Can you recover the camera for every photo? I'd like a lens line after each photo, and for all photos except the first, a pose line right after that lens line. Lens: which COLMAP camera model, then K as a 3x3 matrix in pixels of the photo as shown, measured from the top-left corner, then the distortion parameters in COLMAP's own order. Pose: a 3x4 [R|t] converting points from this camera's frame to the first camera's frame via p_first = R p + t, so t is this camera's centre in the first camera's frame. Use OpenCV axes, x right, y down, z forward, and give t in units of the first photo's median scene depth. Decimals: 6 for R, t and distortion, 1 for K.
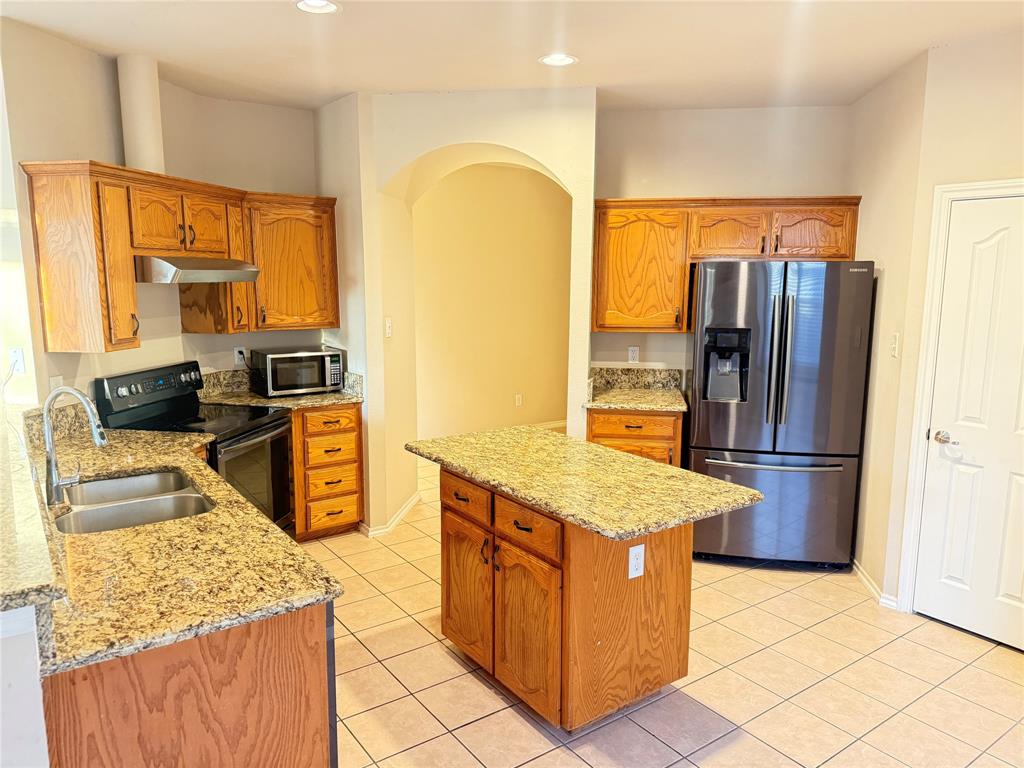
lens RADIAL K [[720.1, 0, 512.8], [0, 720.1, 384.2], [0, 0, 1]] dist [-0.002728, -0.001927]
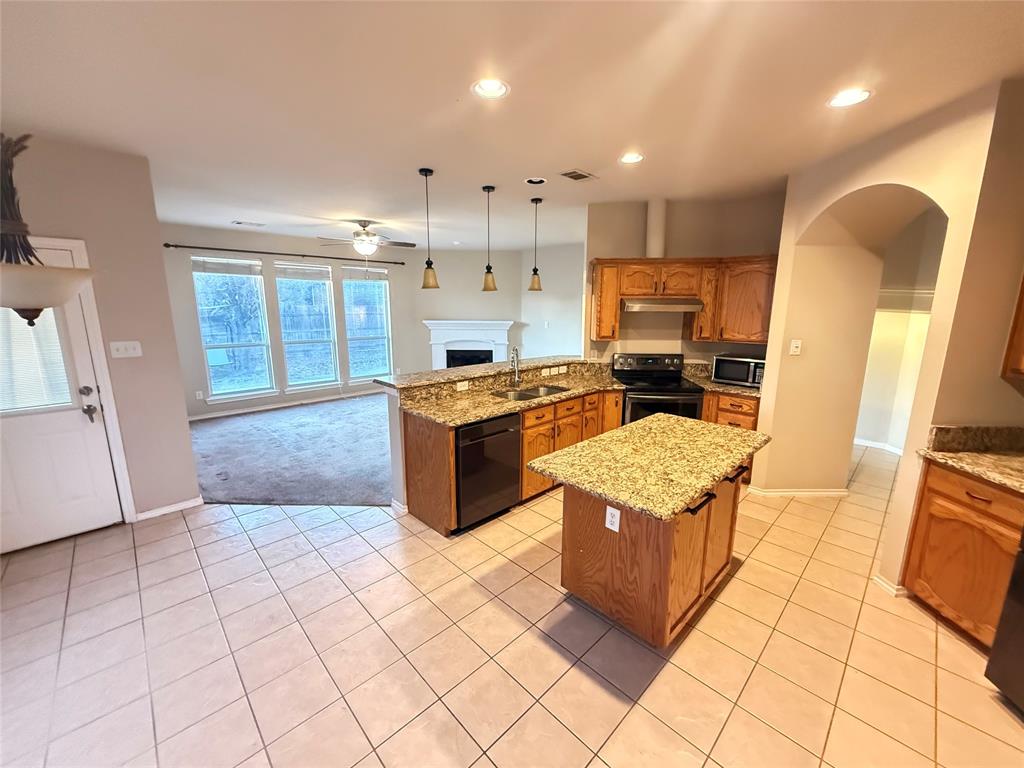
lens RADIAL K [[407.5, 0, 512.3], [0, 407.5, 382.7], [0, 0, 1]] dist [0.001125, -0.000273]
pose [[0.143127, 0.182253, -0.972779, 0.827268], [-0.150423, 0.975485, 0.160628, -0.099348], [0.978206, 0.123338, 0.167033, 0.631118]]
